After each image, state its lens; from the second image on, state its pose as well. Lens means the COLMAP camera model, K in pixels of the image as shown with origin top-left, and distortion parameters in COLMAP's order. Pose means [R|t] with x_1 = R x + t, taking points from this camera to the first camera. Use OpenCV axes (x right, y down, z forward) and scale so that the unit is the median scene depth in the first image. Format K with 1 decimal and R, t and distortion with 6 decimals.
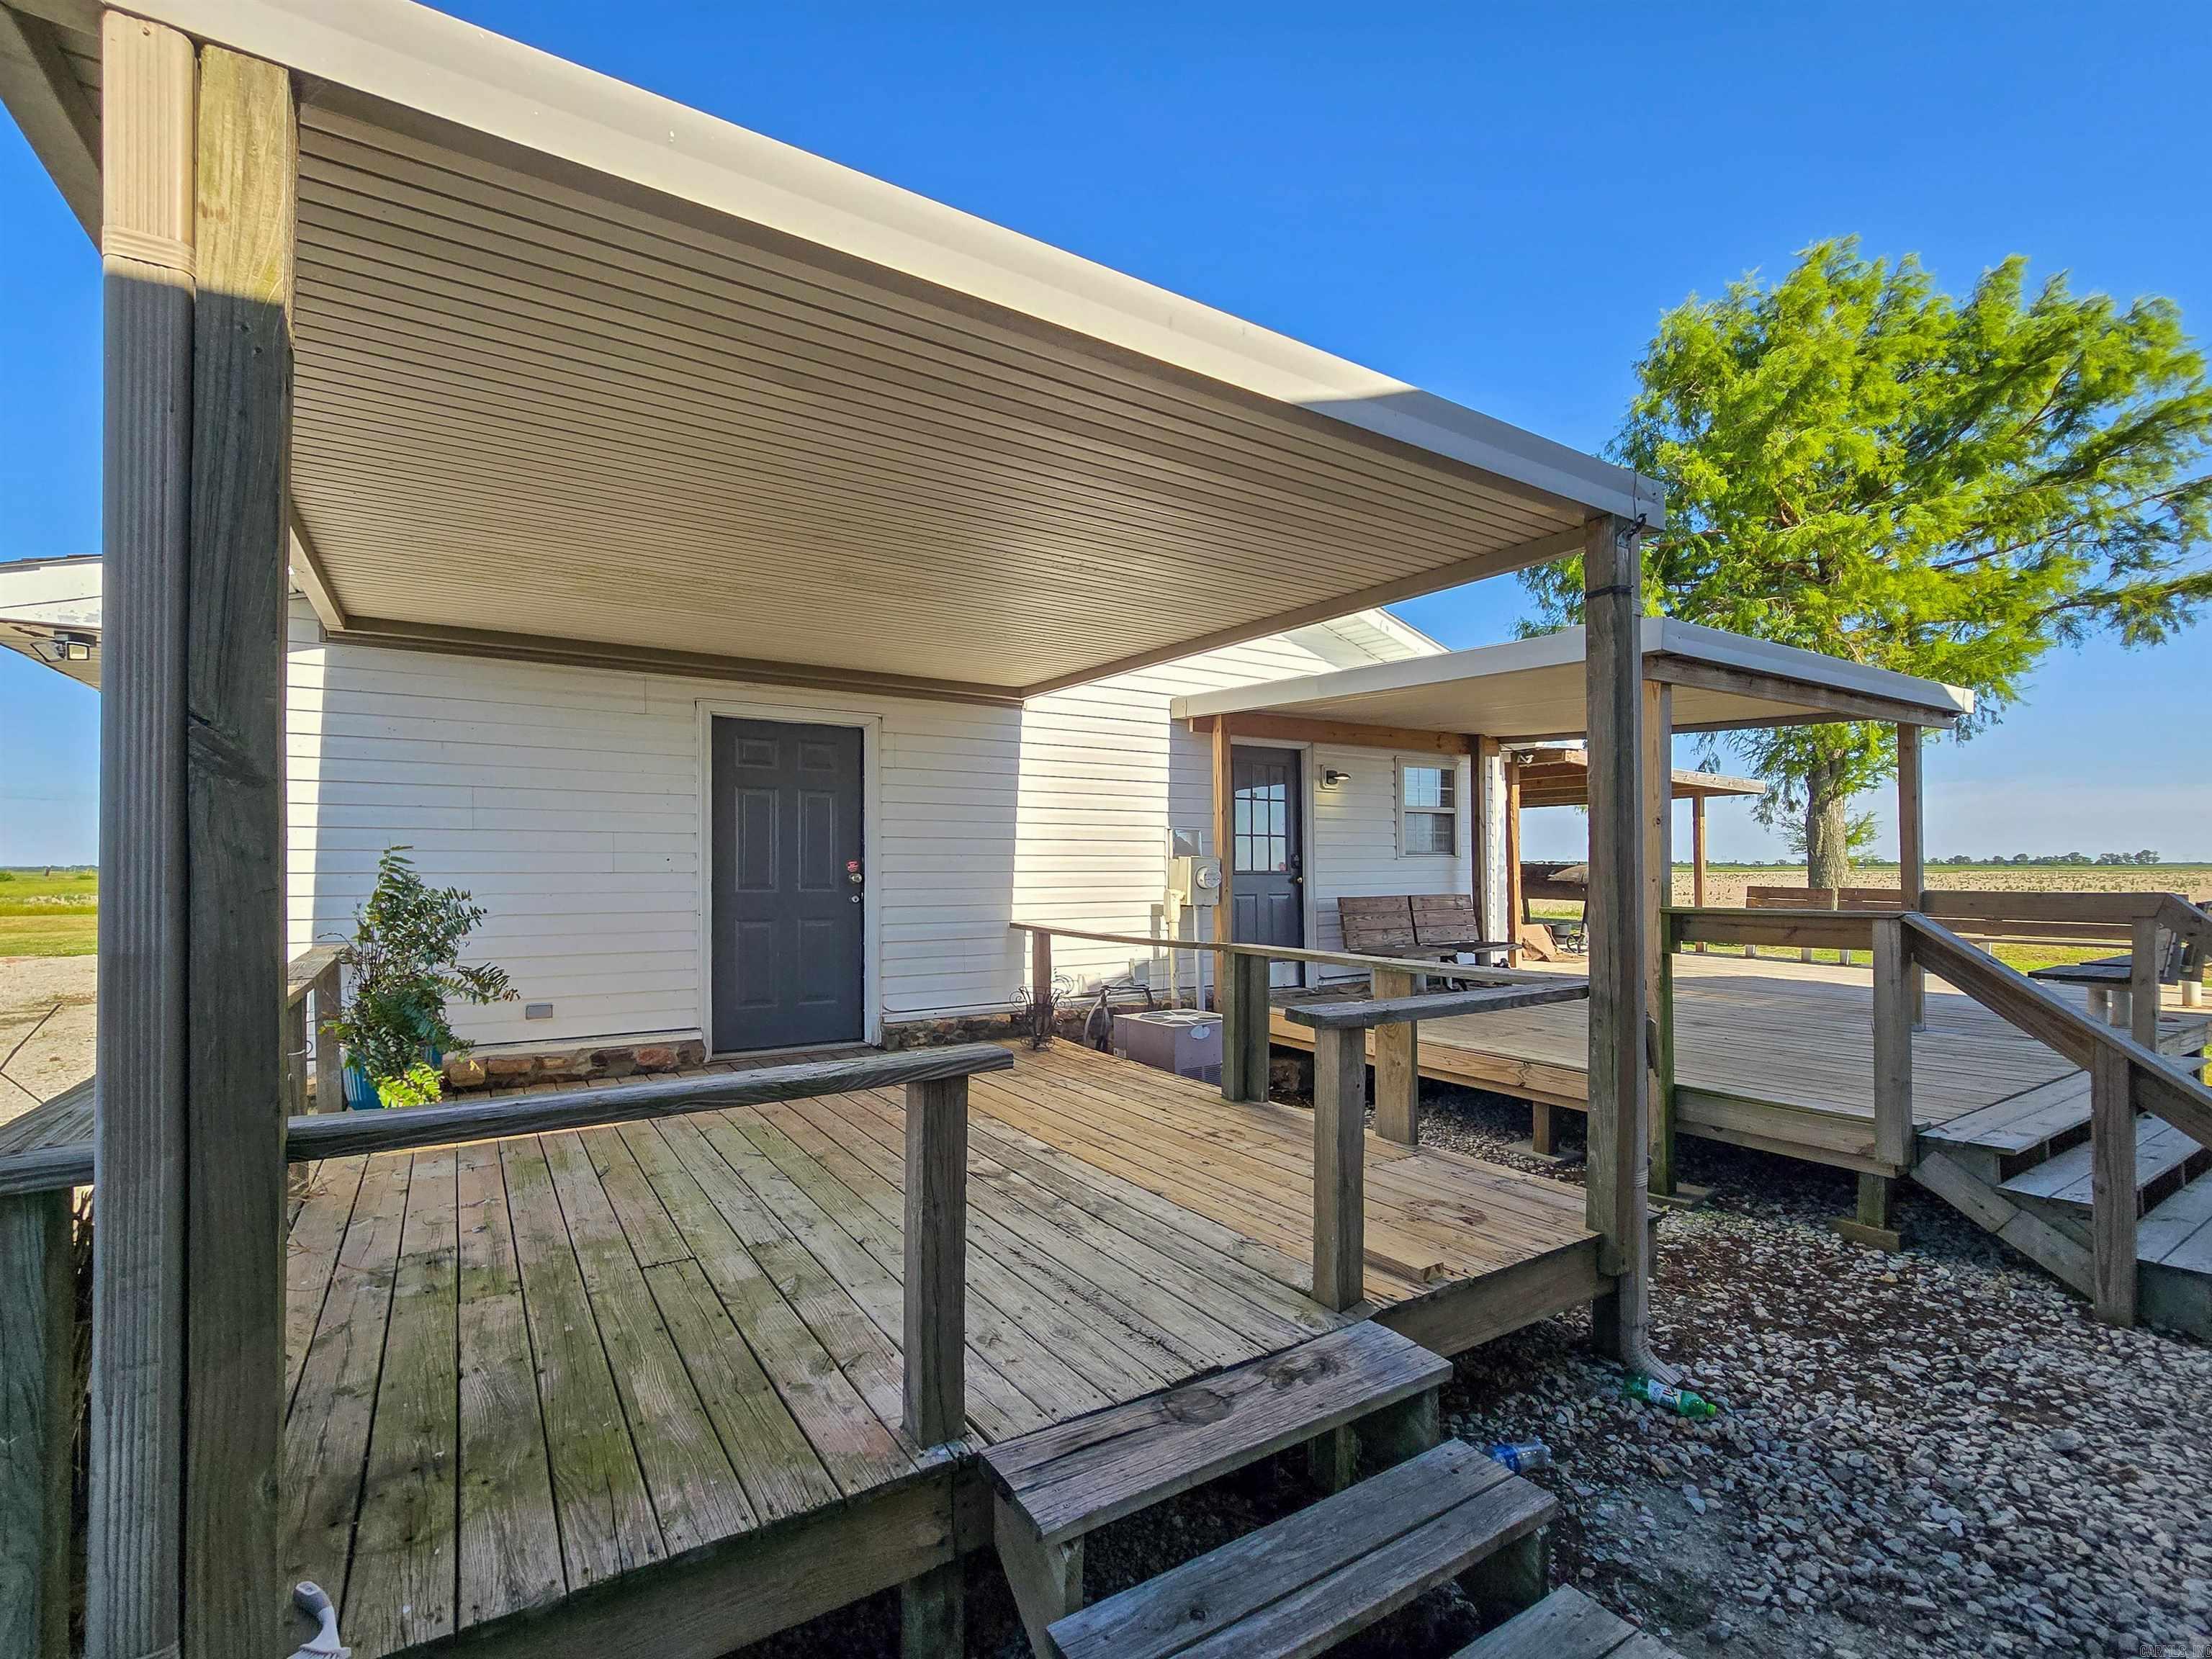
lens RADIAL K [[980.7, 0, 1023.1], [0, 980.7, 873.0], [0, 0, 1]] dist [-0.001358, 0.000097]
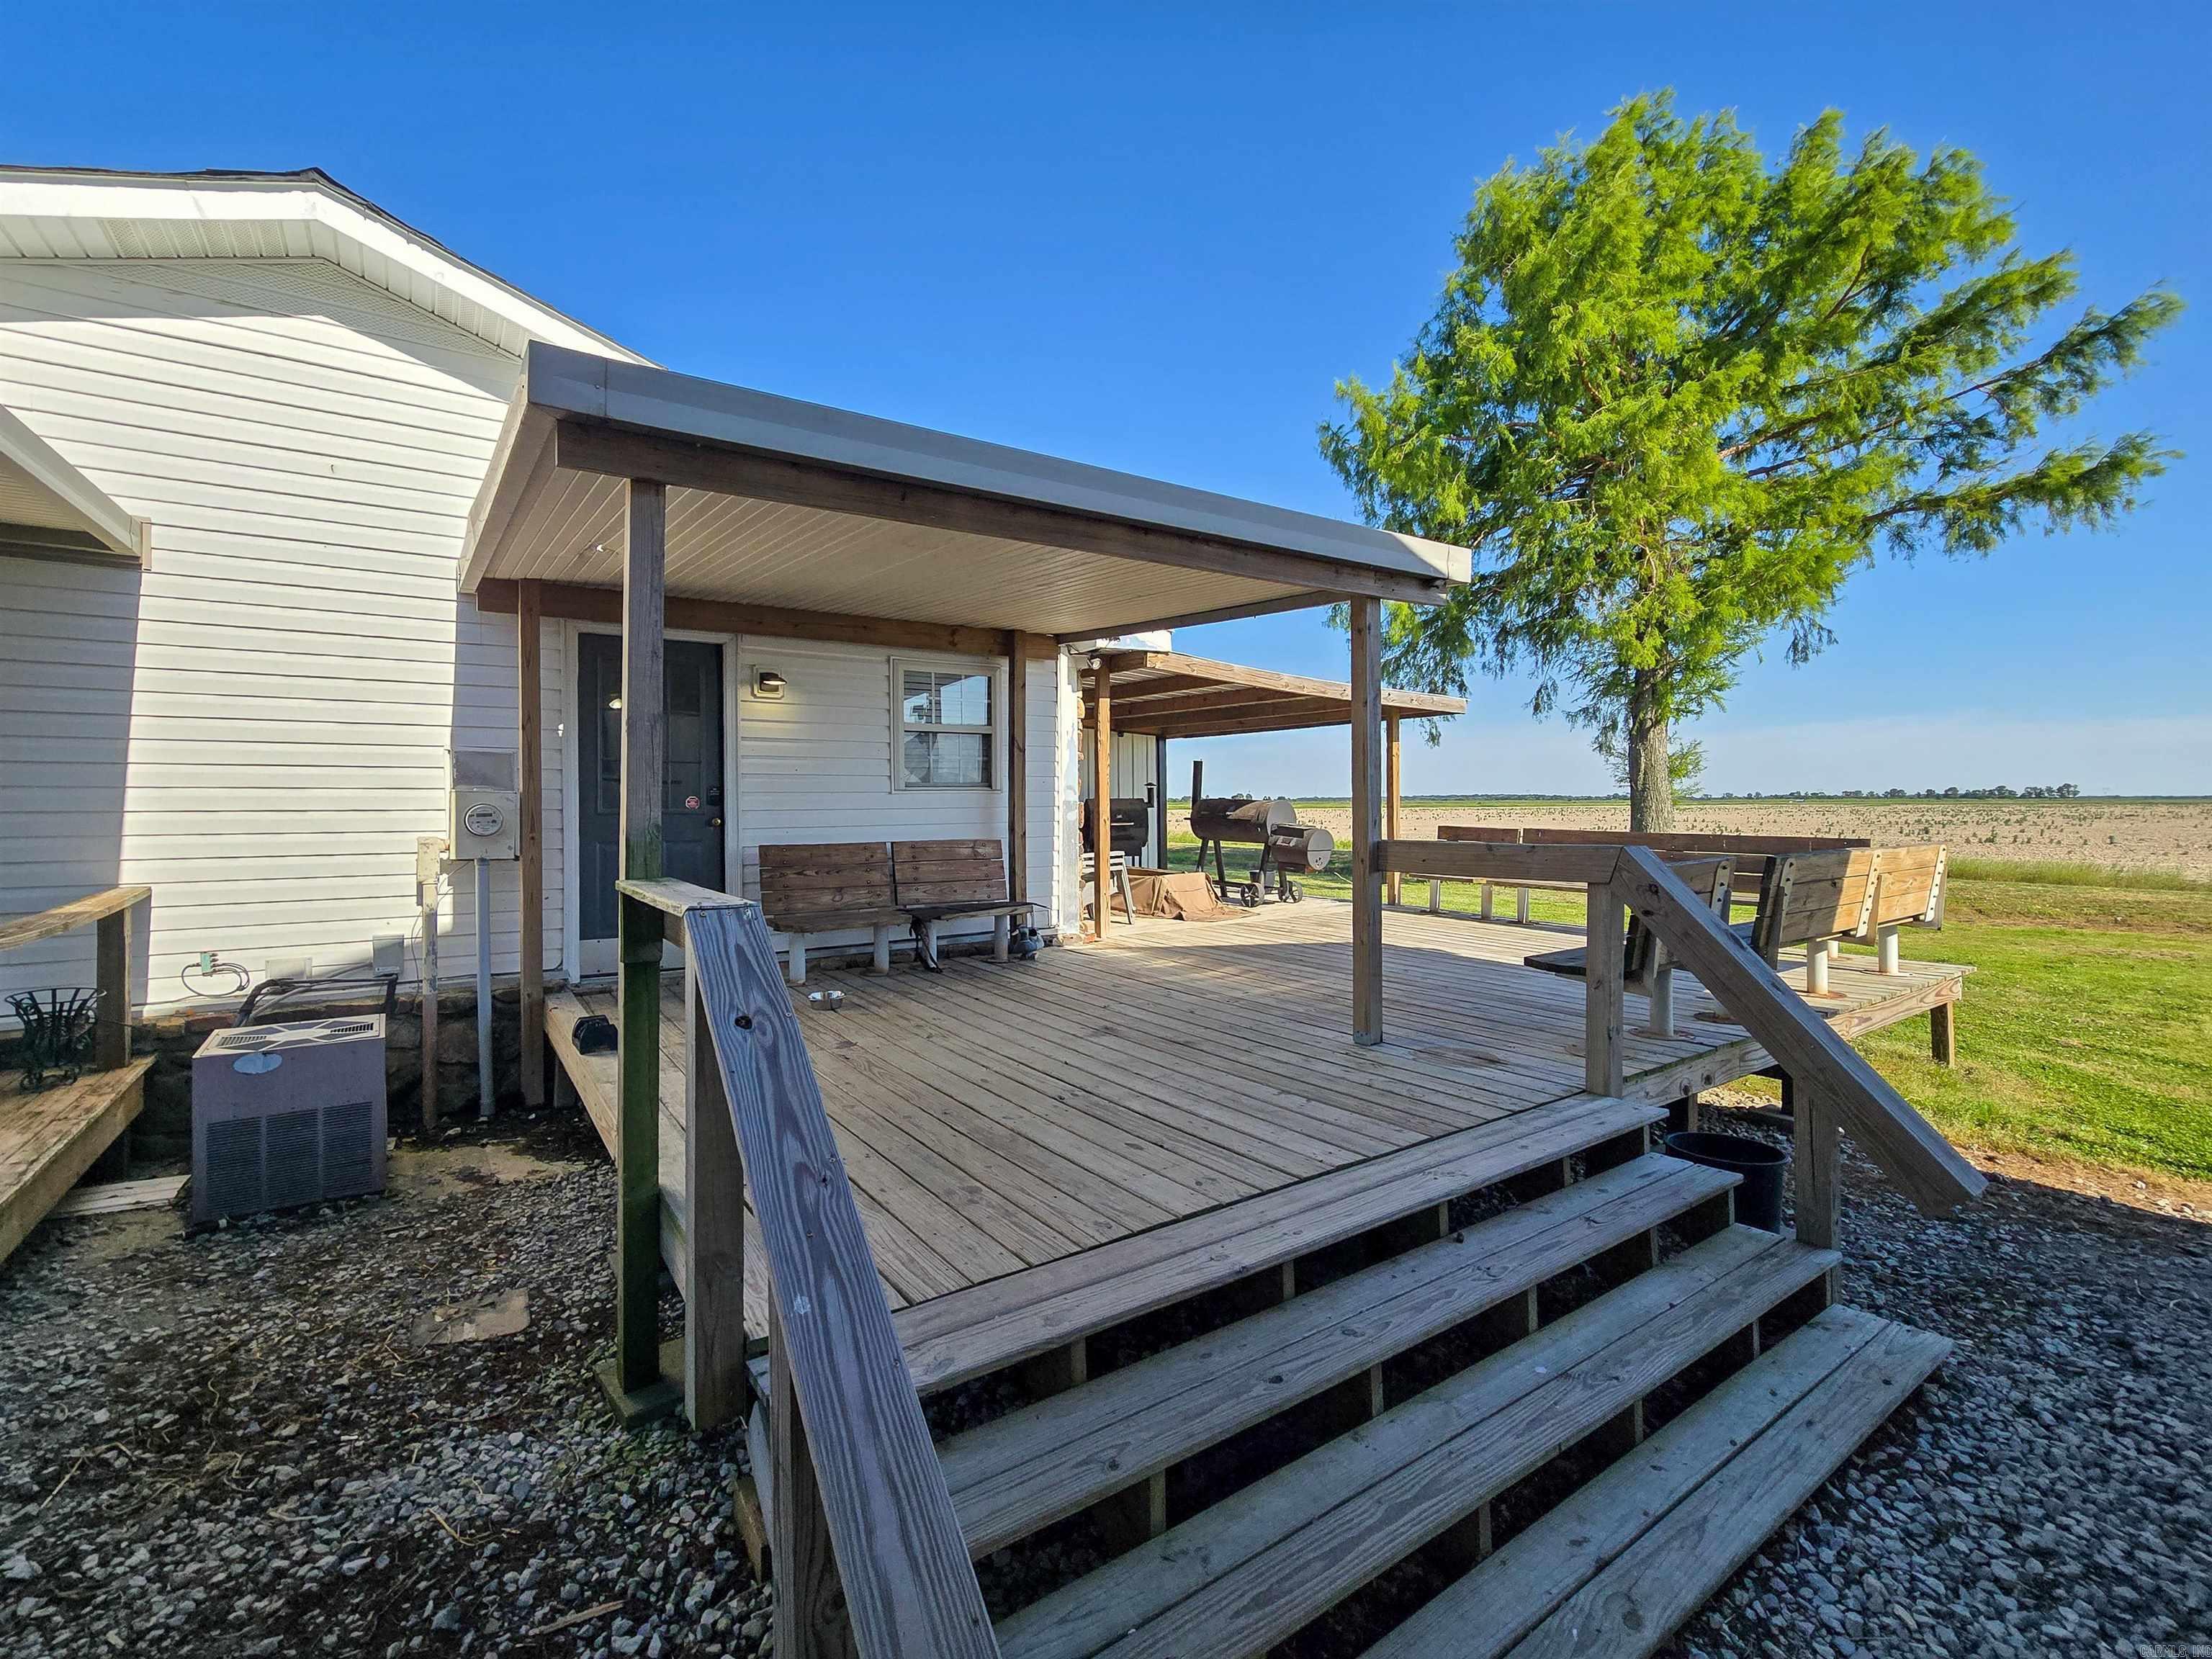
lens RADIAL K [[980.7, 0, 1095.3], [0, 980.7, 812.4], [0, 0, 1]] dist [-0.001358, 0.000097]
pose [[0.998754, -0.000732, 0.049900, 0.304768], [0.000421, 0.999980, 0.006245, -0.002420], [-0.049903, -0.006216, 0.998735, 0.144778]]
